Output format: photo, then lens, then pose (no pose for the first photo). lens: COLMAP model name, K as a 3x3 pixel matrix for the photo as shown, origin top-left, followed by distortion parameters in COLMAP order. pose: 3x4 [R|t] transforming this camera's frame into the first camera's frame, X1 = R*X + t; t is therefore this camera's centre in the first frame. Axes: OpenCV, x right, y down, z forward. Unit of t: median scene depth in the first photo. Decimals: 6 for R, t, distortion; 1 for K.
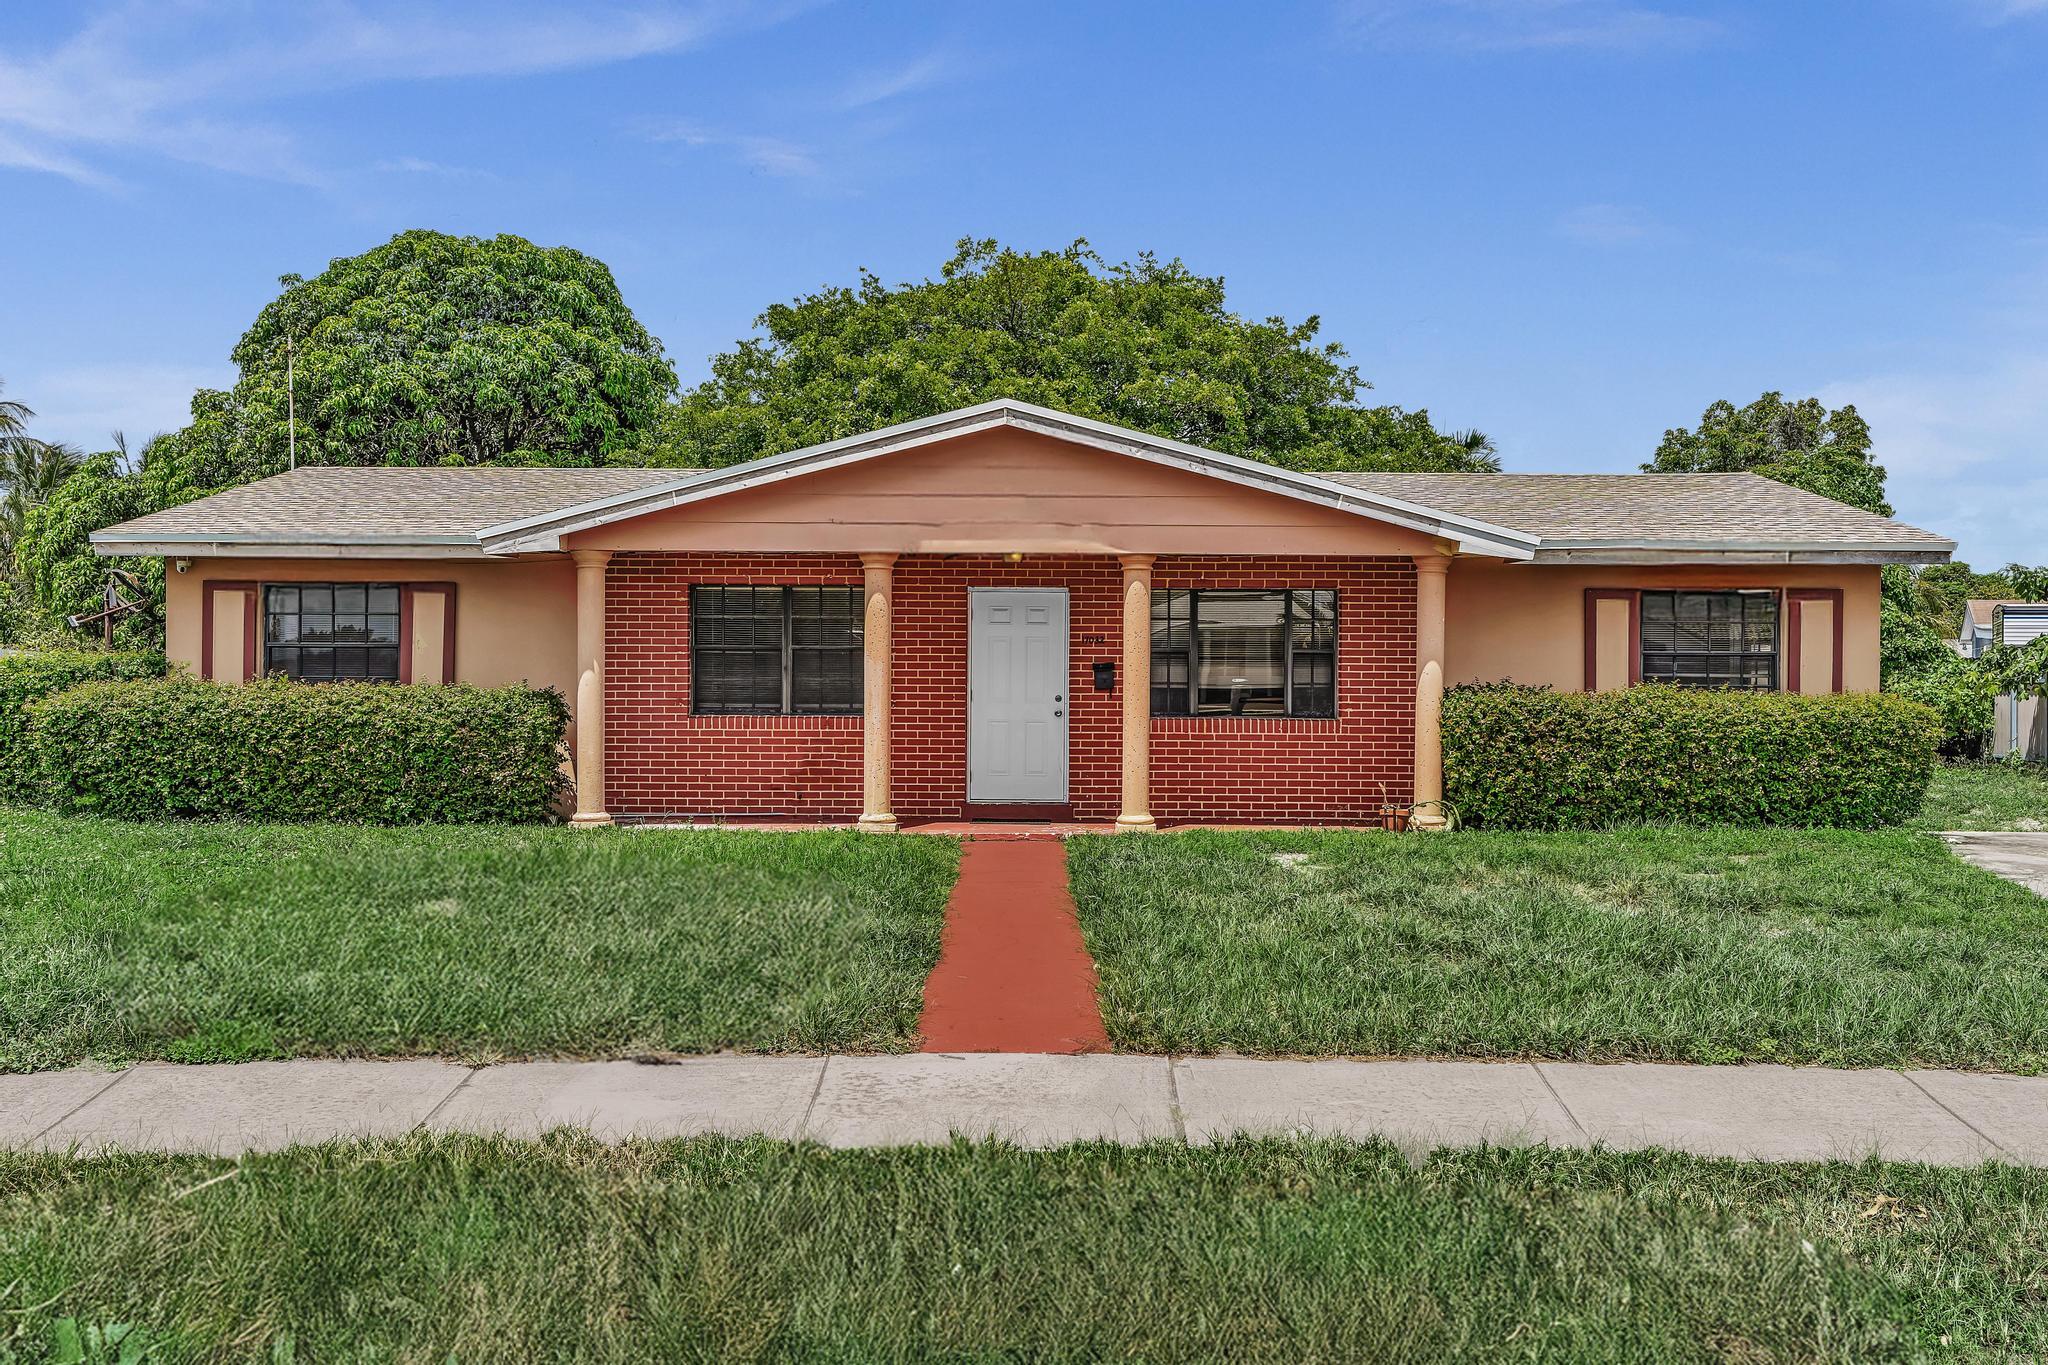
lens RADIAL K [[1701.0, 0, 852.5], [0, 1701.0, 684.0], [0, 0, 1]] dist [-0.003868, -0.000719]
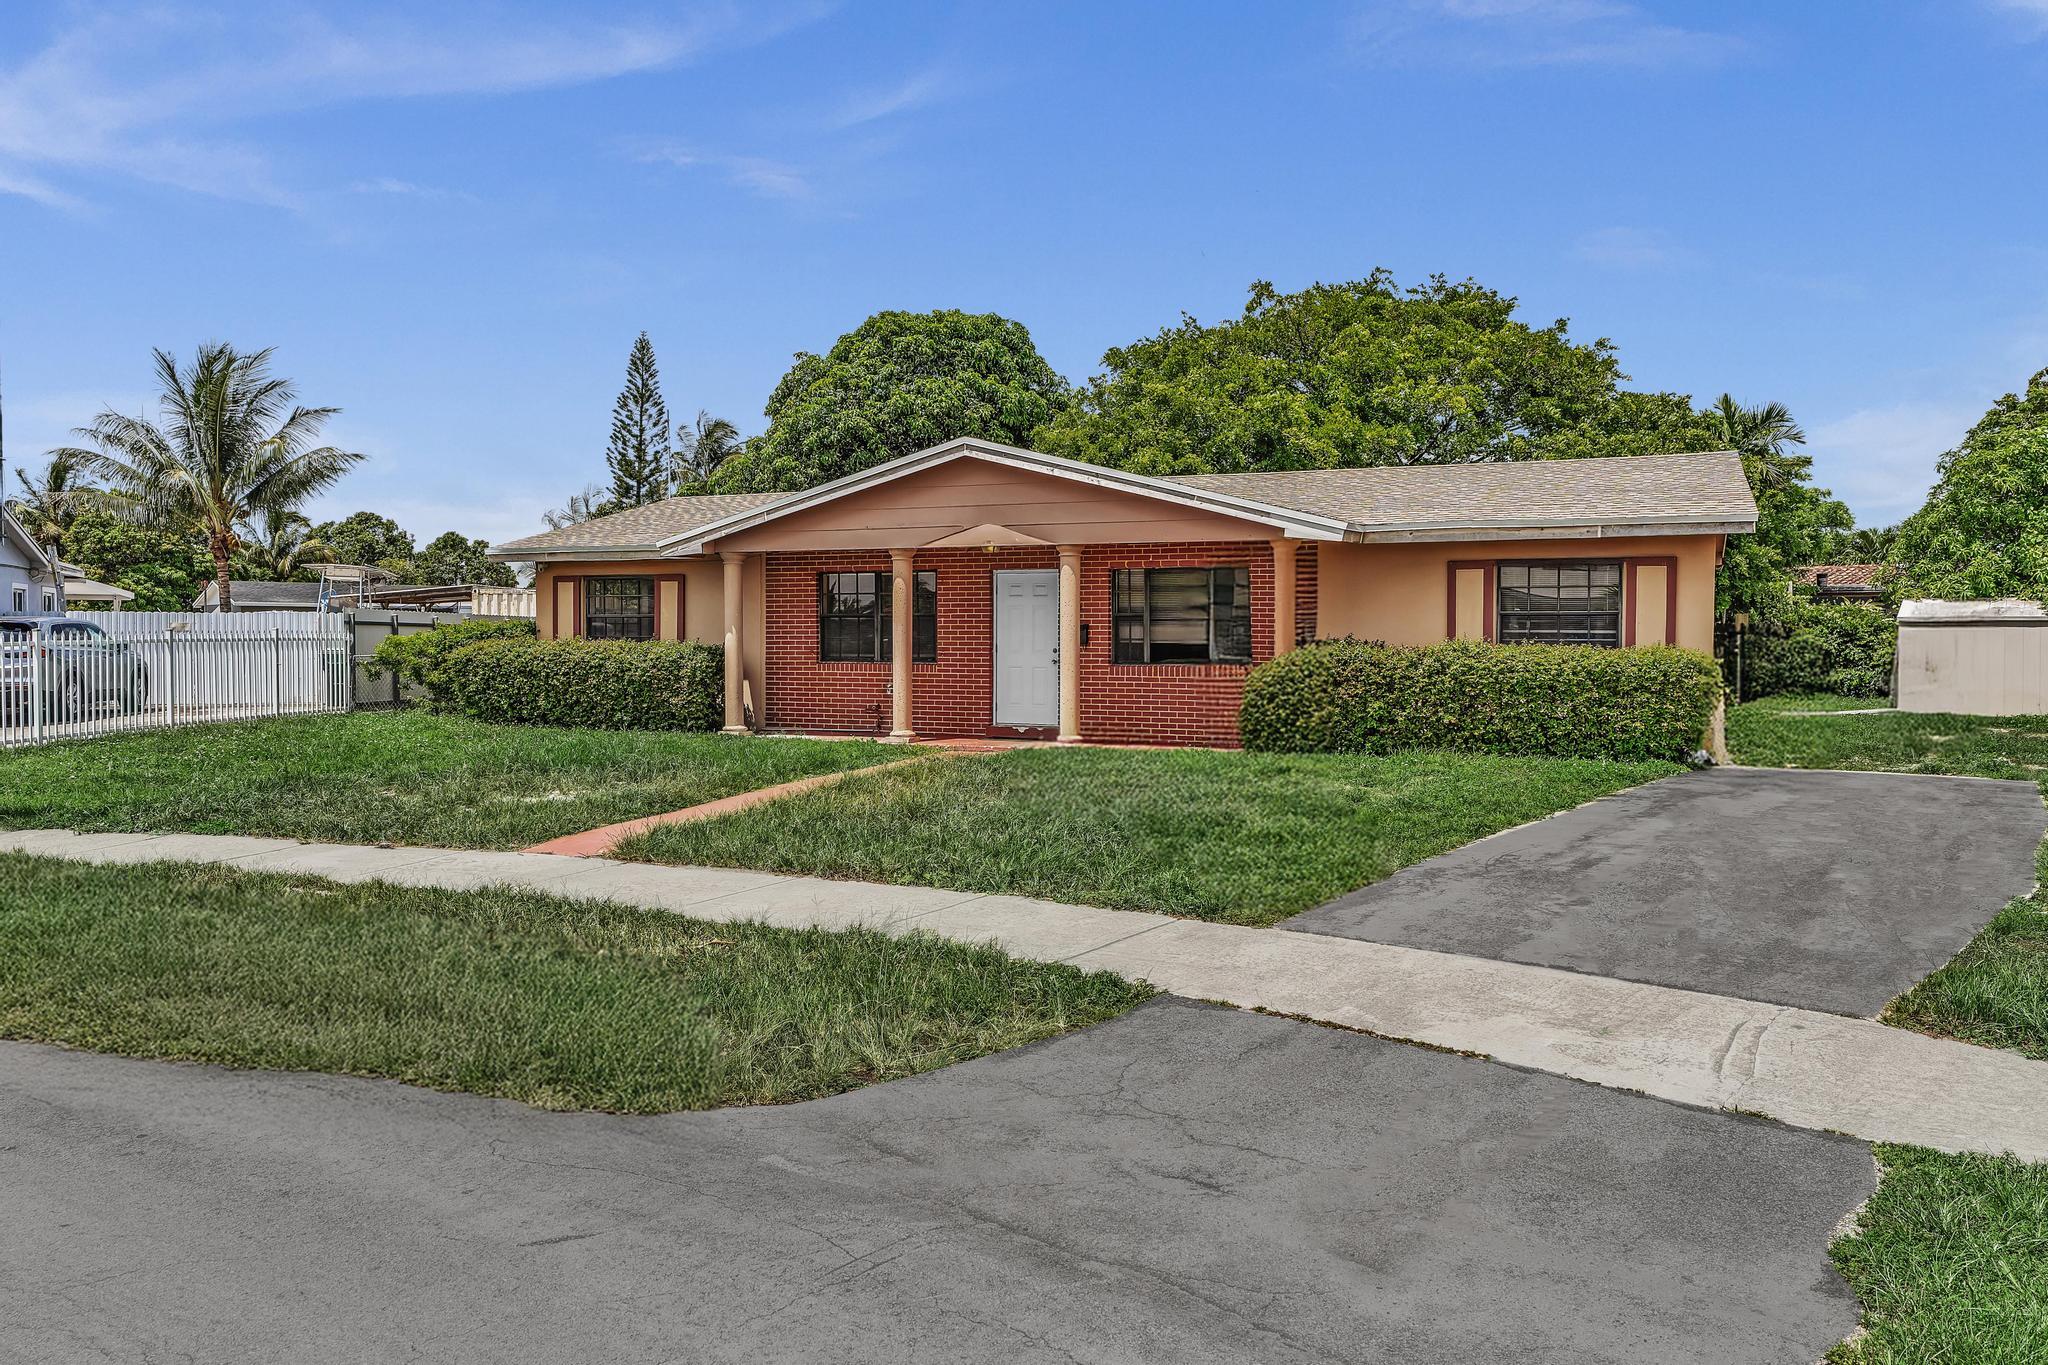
lens RADIAL K [[1359.4, 0, 884.2], [0, 1359.4, 677.1], [0, 0, 1]] dist [-0.007442, -0.000667]
pose [[0.921322, 0.008173, -0.388715, 0.431193], [0.002364, 0.999643, 0.026622, 0.000432], [0.388793, -0.025447, 0.920974, -0.060201]]
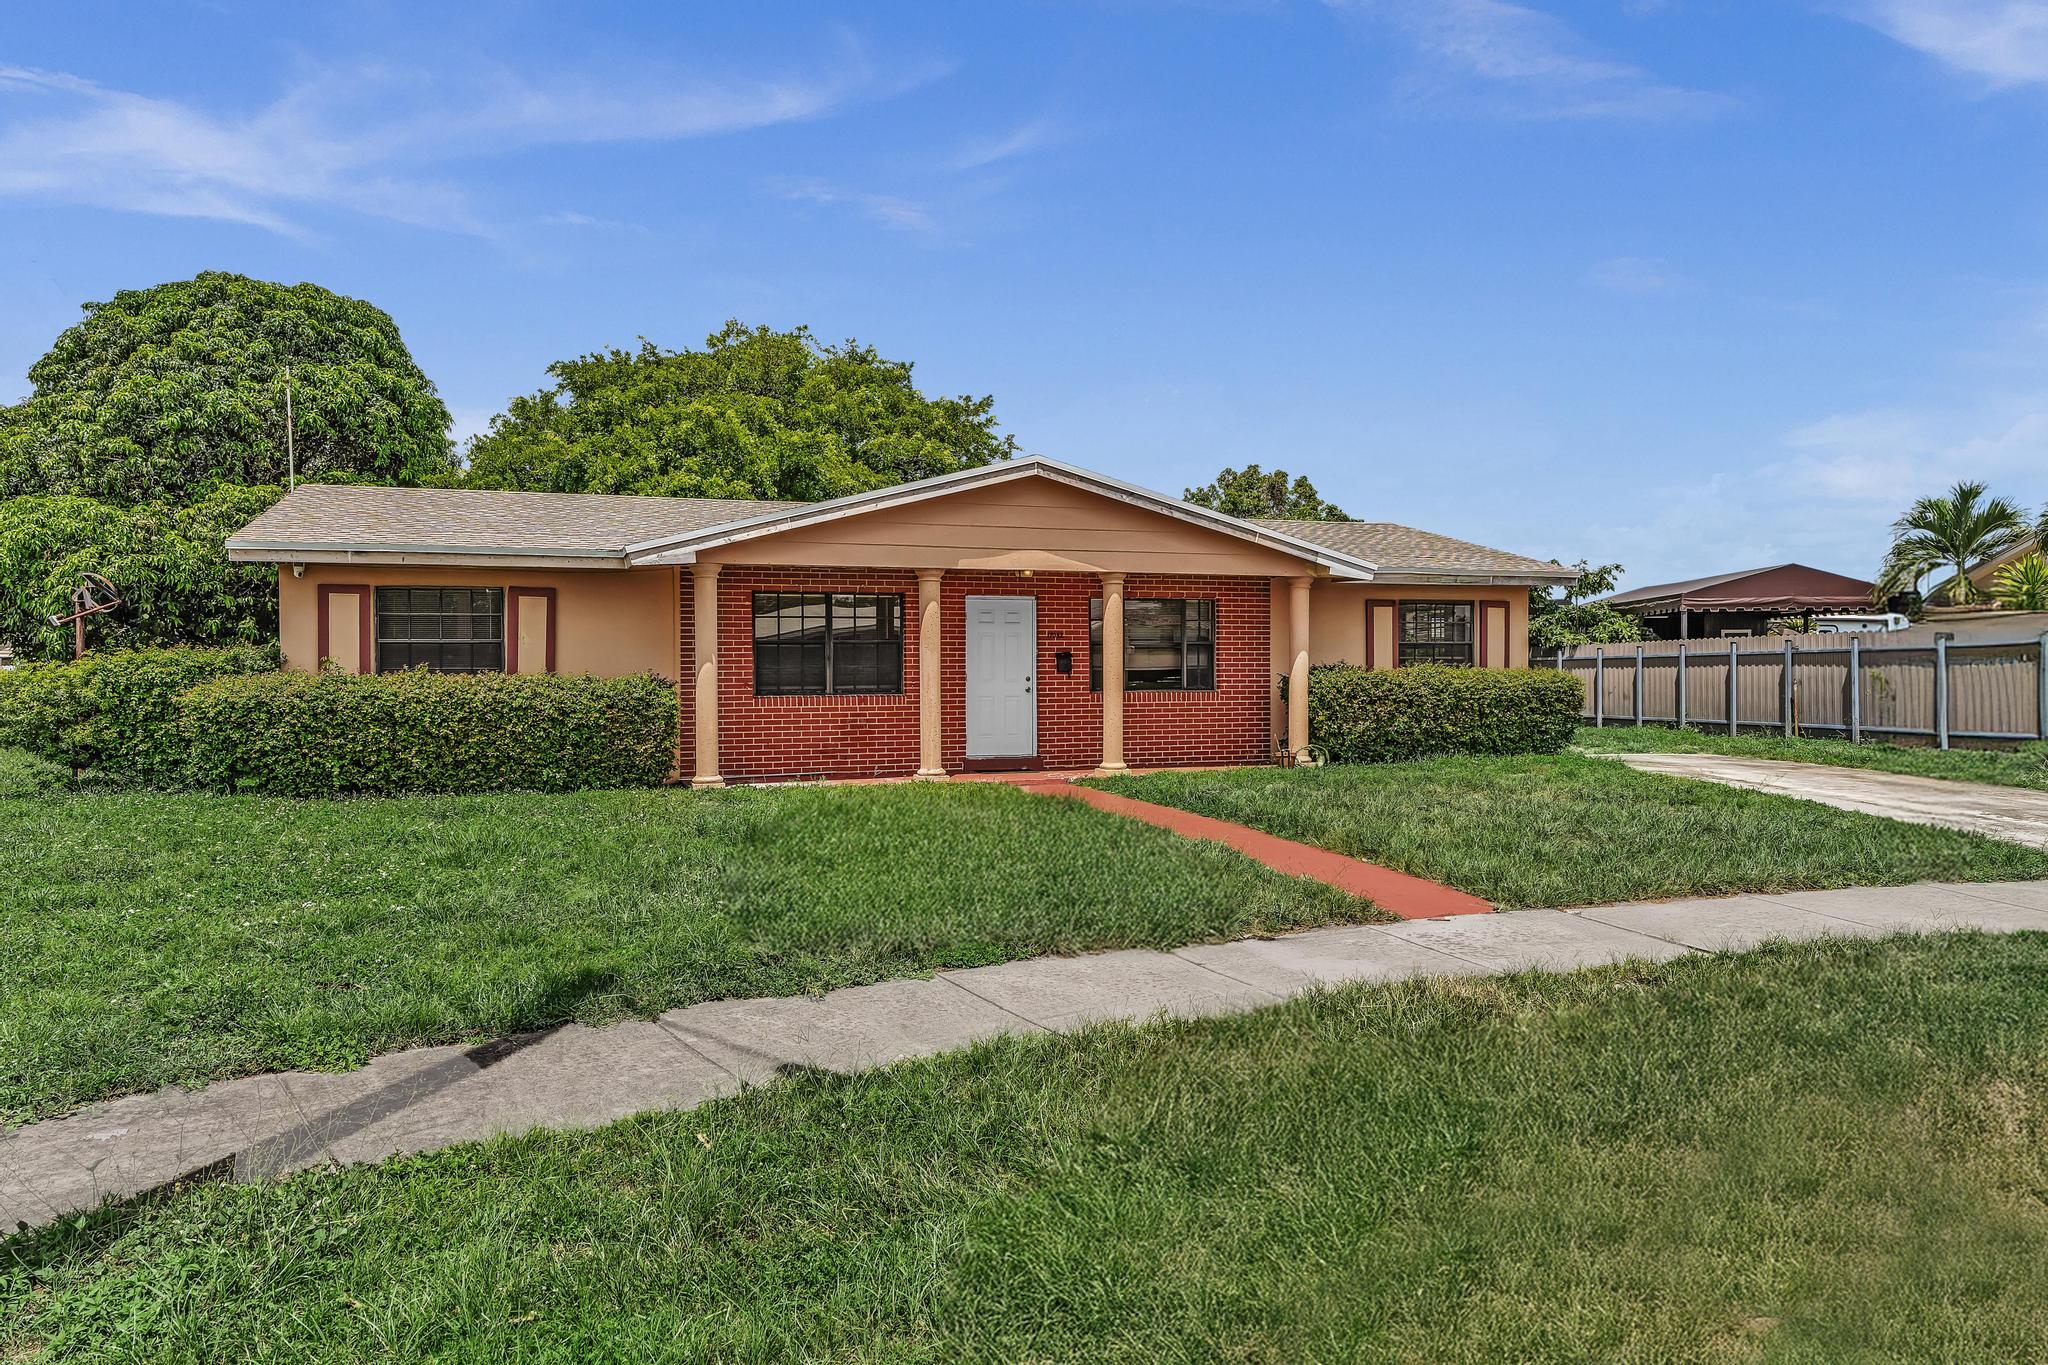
lens RADIAL K [[1359.4, 0, 884.2], [0, 1359.4, 677.1], [0, 0, 1]] dist [-0.007442, -0.000667]
pose [[0.942129, -0.012473, 0.335019, -0.355654], [0.011451, 0.999922, 0.005027, 0.000375], [-0.335056, -0.000899, 0.942198, 0.027031]]
